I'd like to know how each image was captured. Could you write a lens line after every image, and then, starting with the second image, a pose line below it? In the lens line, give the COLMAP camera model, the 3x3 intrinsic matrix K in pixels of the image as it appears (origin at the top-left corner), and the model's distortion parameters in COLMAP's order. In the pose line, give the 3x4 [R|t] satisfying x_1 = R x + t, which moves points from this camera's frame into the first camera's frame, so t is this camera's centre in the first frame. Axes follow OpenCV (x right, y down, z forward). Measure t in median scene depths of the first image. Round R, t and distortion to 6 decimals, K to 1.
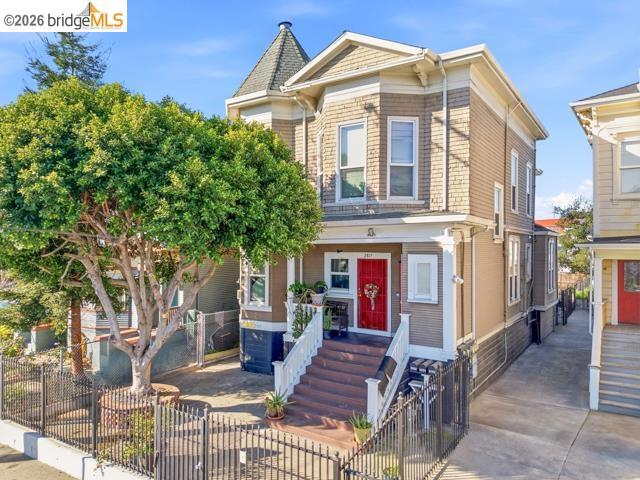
lens RADIAL K [[467.0, 0, 319.6], [0, 467.0, 243.0], [0, 0, 1]] dist [0.085271, -0.083666]
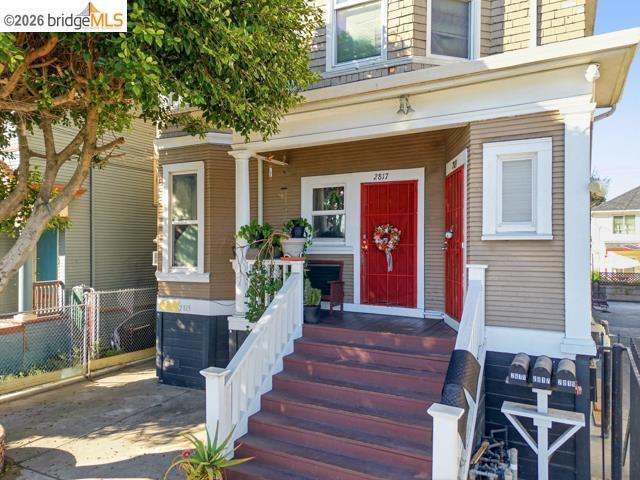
lens RADIAL K [[467.0, 0, 319.6], [0, 467.0, 243.0], [0, 0, 1]] dist [0.085271, -0.083666]
pose [[0.994765, 0.002526, 0.102158, -0.028784], [-0.002225, 0.999993, -0.003056, 0.114262], [-0.102165, 0.002813, 0.994763, 0.461780]]
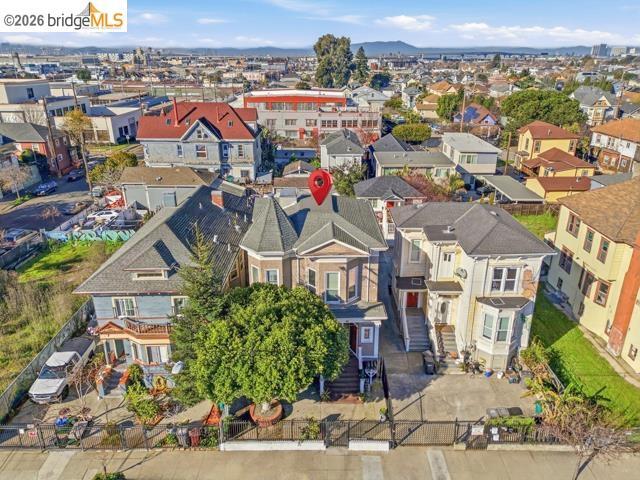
lens RADIAL K [[467.0, 0, 319.6], [0, 467.0, 243.0], [0, 0, 1]] dist [0.085271, -0.083666]
pose [[0.833335, -0.203083, 0.514112, -1.091871], [-0.000600, 0.929733, 0.368233, -1.196384], [-0.552769, -0.307170, 0.774657, -0.644795]]
